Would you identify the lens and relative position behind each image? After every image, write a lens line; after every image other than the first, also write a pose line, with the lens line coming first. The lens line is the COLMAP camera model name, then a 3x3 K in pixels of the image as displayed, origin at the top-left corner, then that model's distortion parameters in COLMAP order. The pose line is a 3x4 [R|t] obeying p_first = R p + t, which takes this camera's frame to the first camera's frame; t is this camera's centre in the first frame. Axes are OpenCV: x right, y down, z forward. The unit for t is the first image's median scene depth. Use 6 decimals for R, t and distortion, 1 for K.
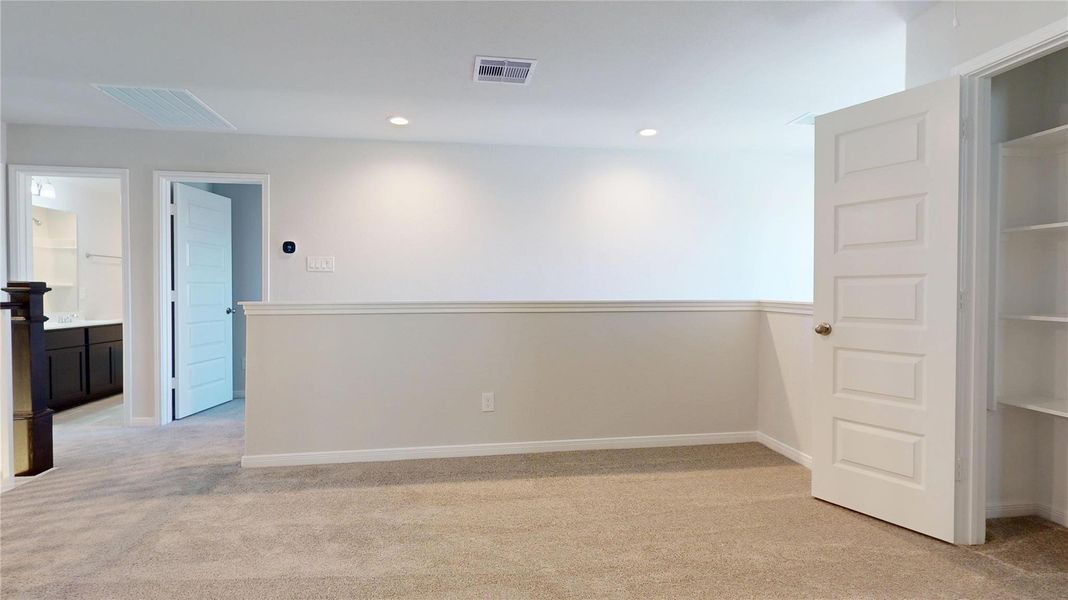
lens RADIAL K [[496.1, 0, 536.4], [0, 496.1, 298.7], [0, 0, 1]] dist [0.004414, 0.000188]
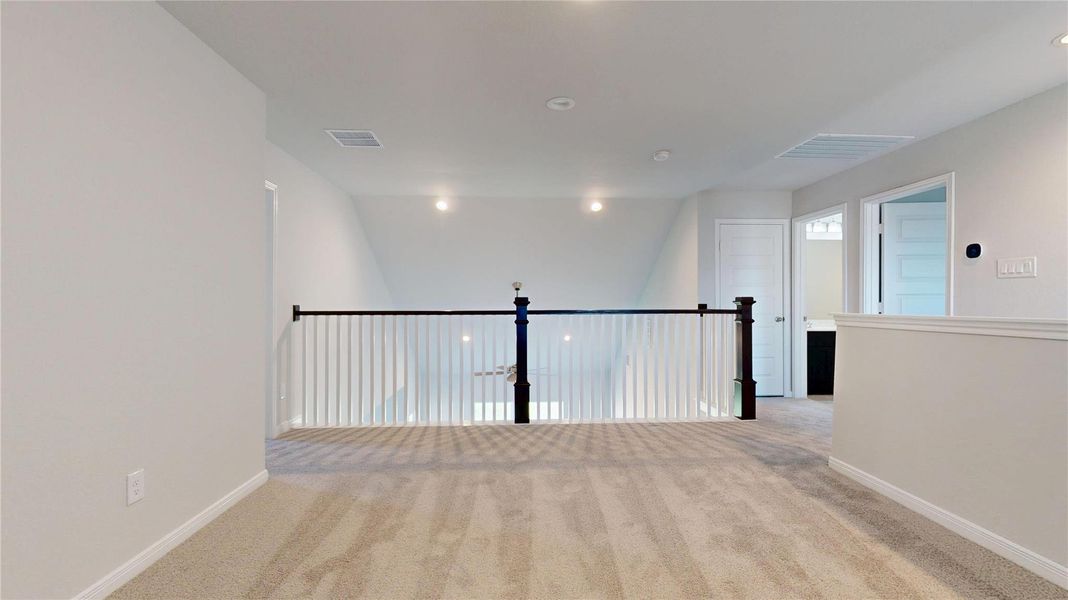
lens RADIAL K [[445.1, 0, 534.2], [0, 445.1, 303.0], [0, 0, 1]] dist [-0.000417, 0.000092]
pose [[-0.093350, -0.000794, -0.995633, 0.439188], [-0.017905, 0.999839, 0.000881, -0.003719], [0.995472, 0.017909, -0.093349, 0.454960]]
